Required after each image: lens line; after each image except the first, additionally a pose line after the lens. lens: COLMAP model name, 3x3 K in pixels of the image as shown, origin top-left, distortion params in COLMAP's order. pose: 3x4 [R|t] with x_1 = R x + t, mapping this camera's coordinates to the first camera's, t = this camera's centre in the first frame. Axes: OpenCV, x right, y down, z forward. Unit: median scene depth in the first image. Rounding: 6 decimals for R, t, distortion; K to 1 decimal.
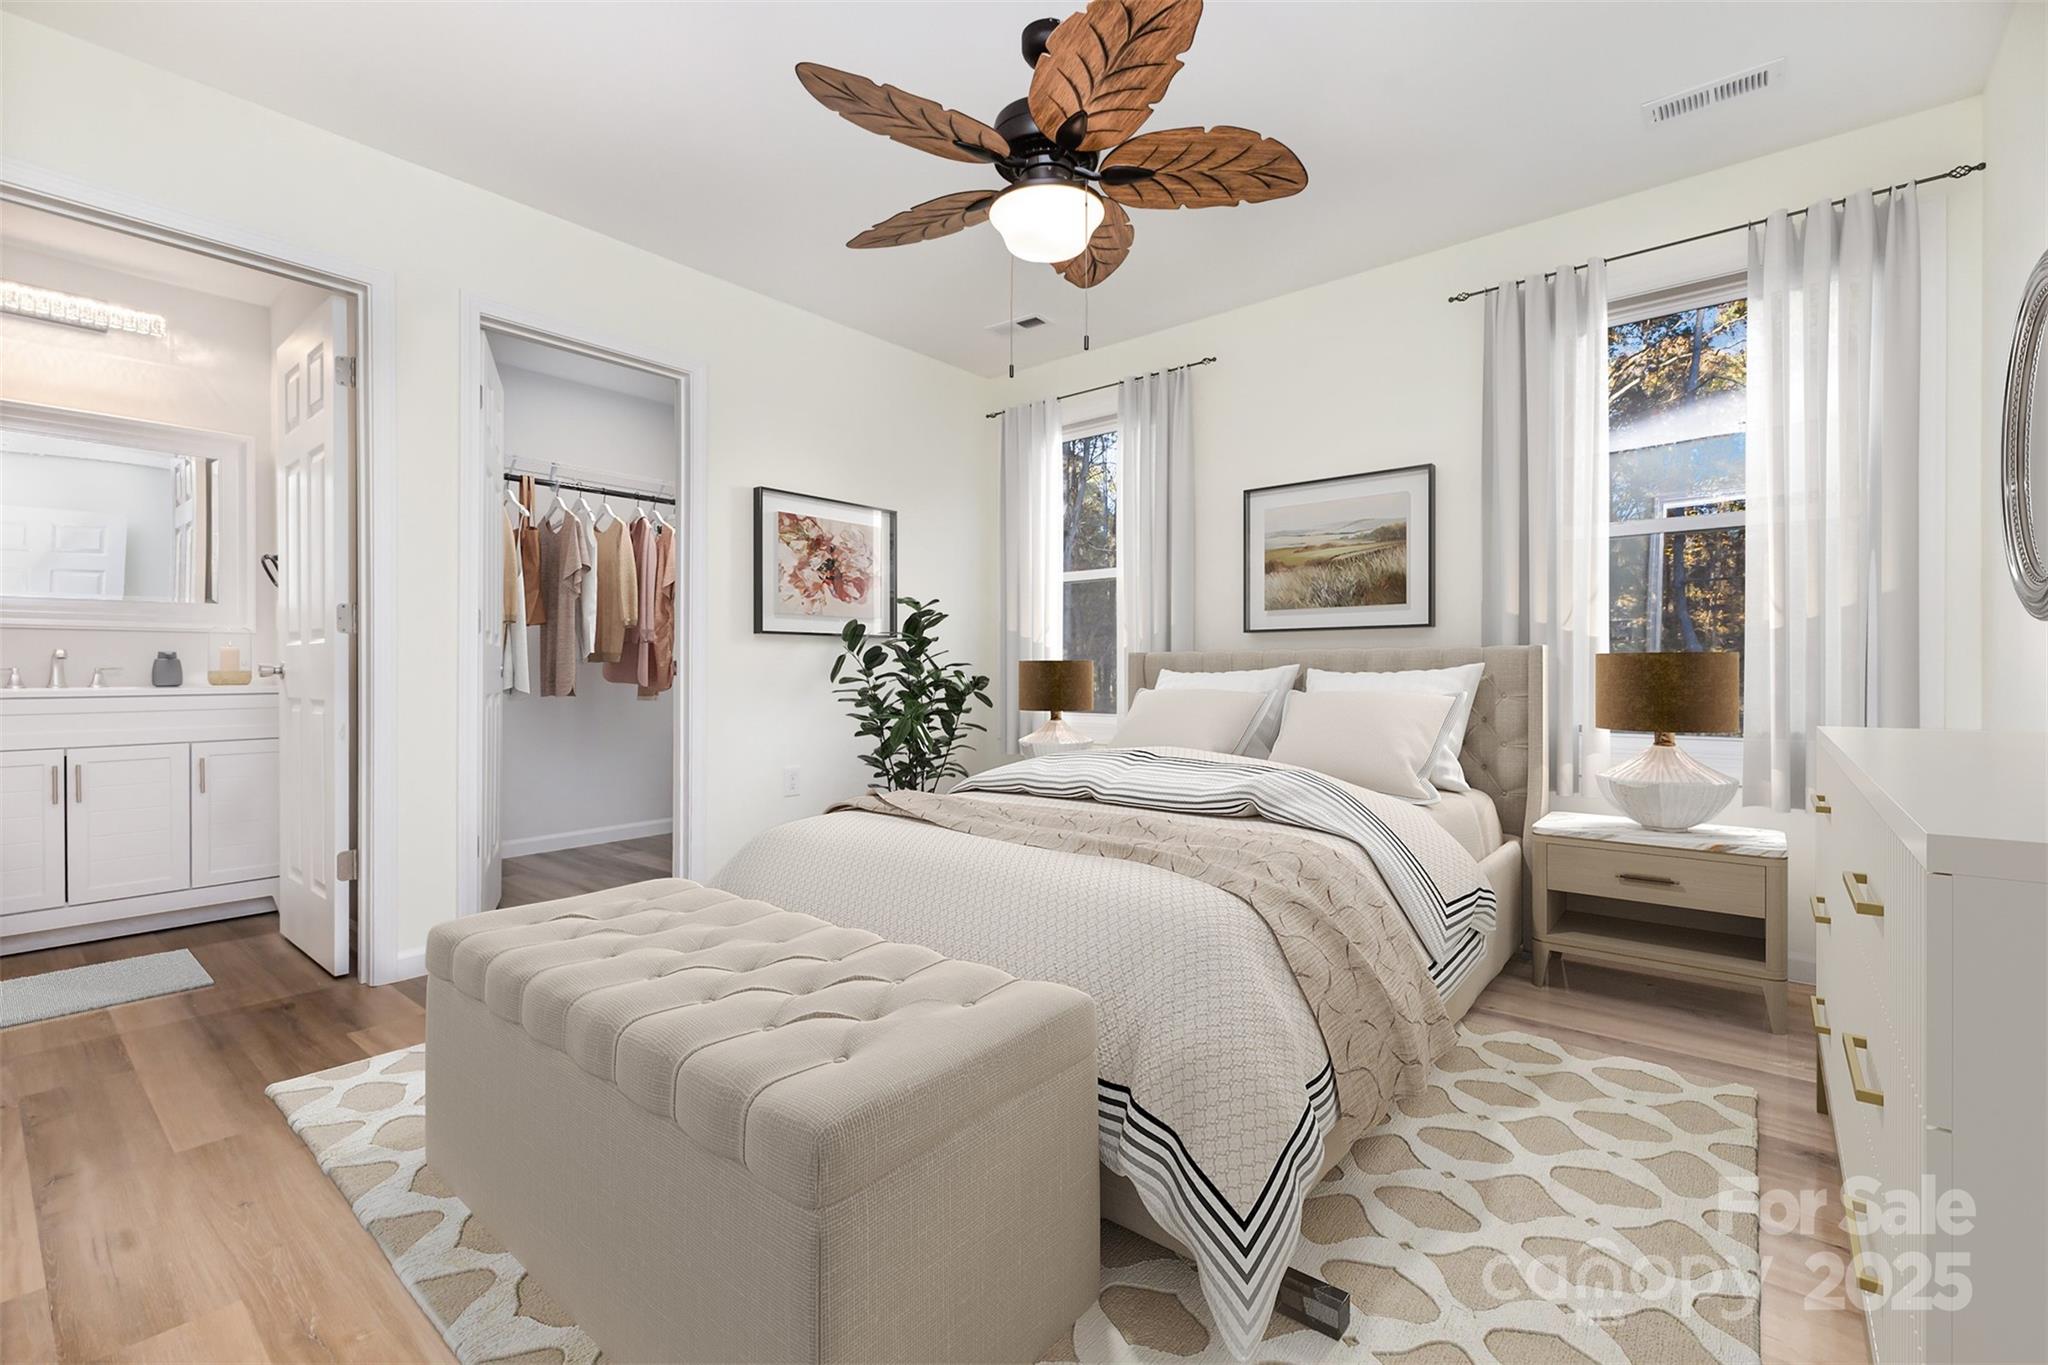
lens RADIAL K [[889.0, 0, 1025.4], [0, 889.0, 679.3], [0, 0, 1]] dist [0.000325, 0.000062]
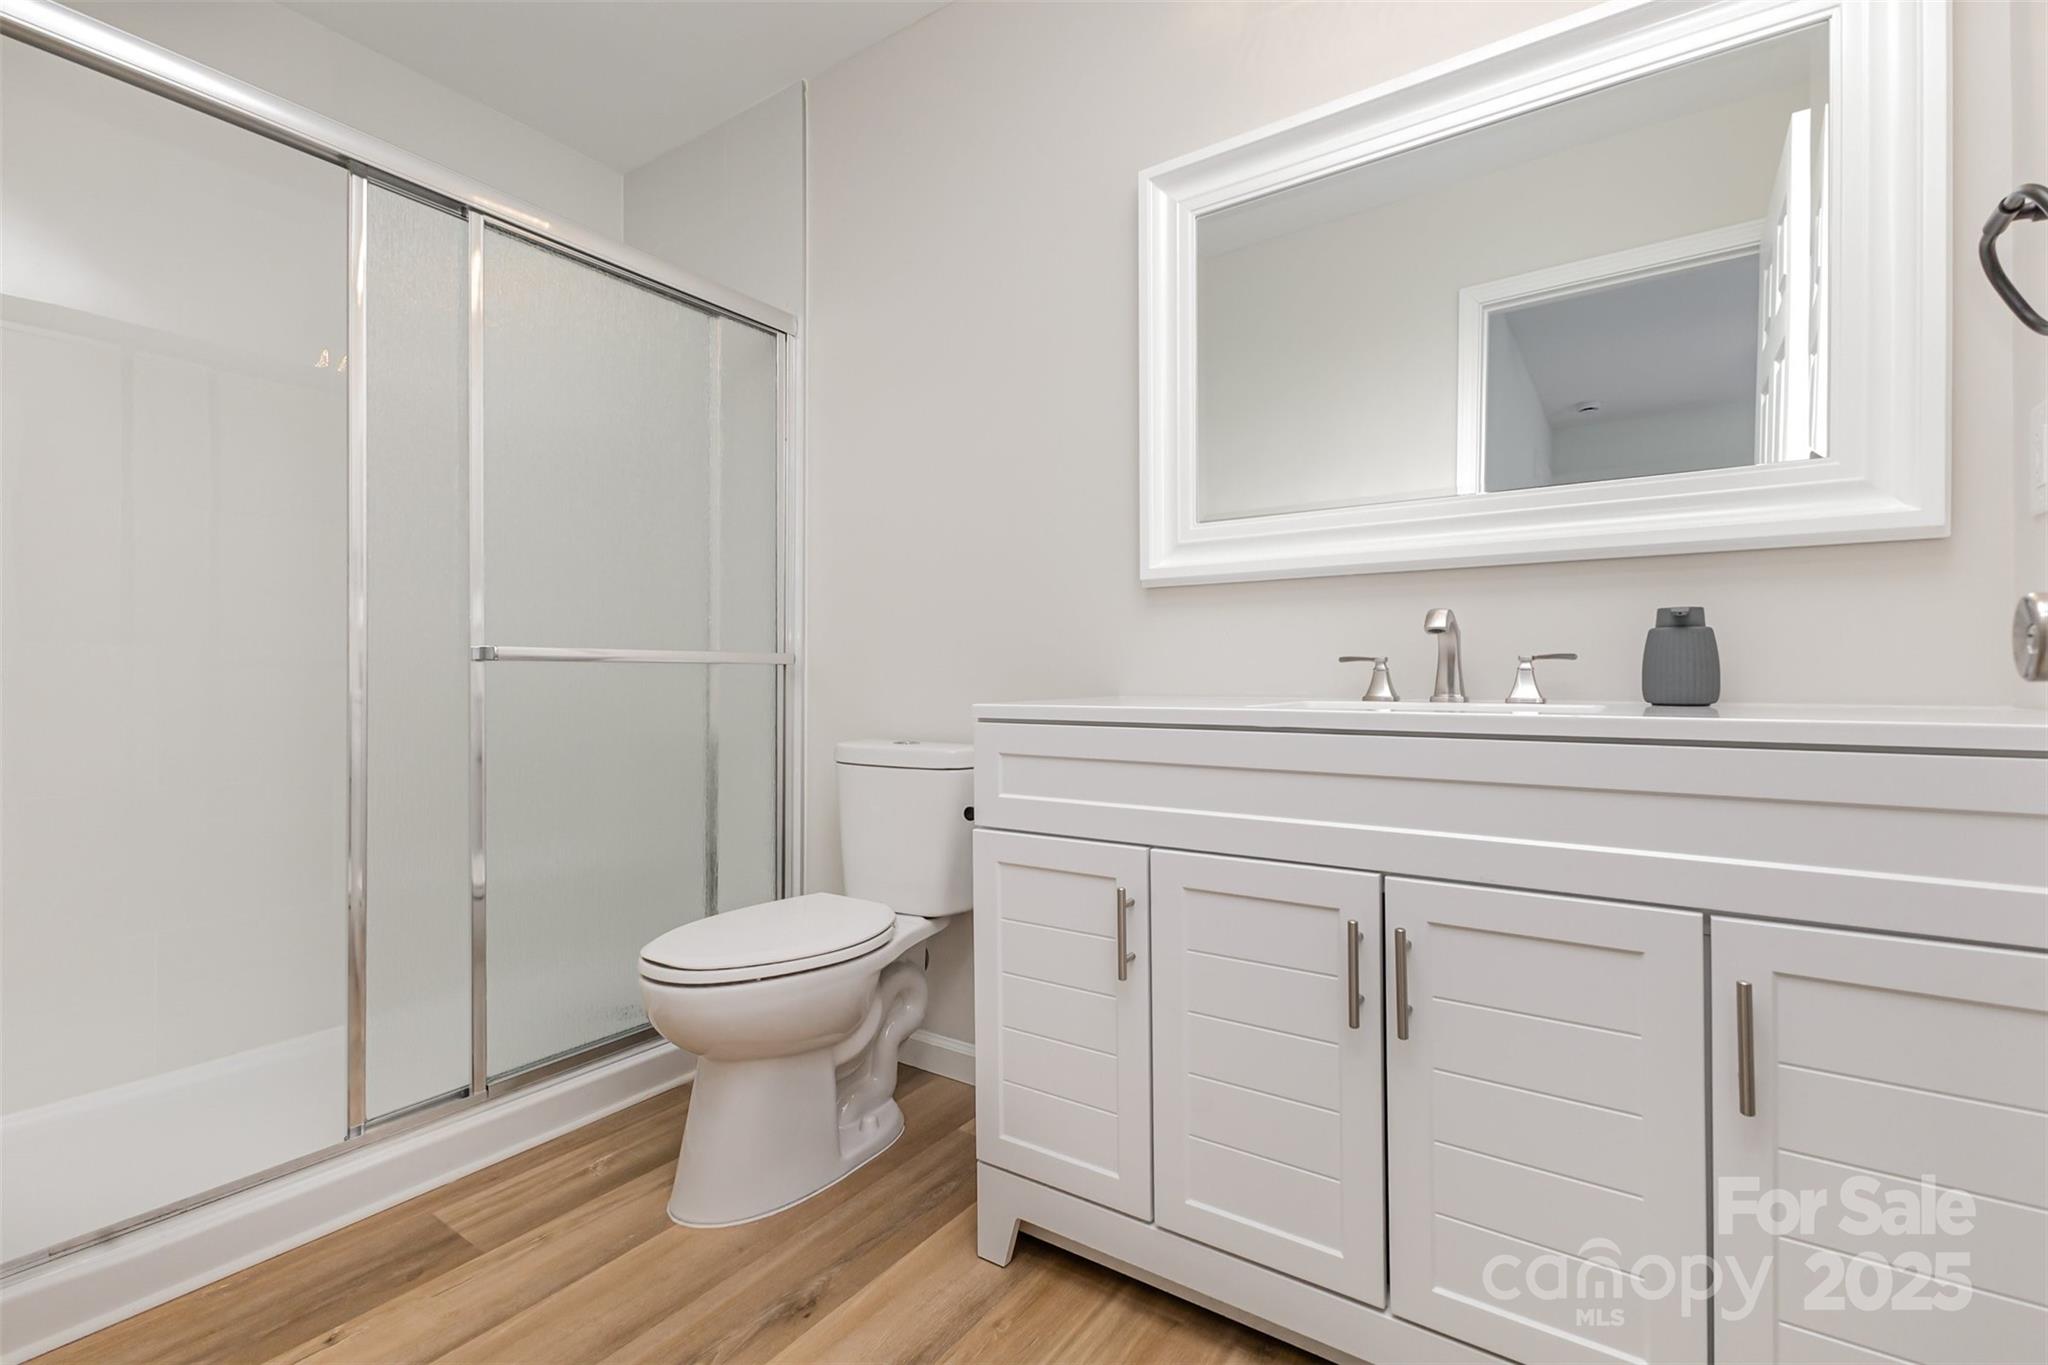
lens RADIAL K [[889.0, 0, 1027.6], [0, 889.0, 684.7], [0, 0, 1]] dist [0.000325, 0.000062]
pose [[0.085766, -0.001736, -0.996314, -0.657495], [-0.005499, 0.999982, -0.002216, 0.003090], [0.996300, 0.005669, 0.085755, 0.737749]]
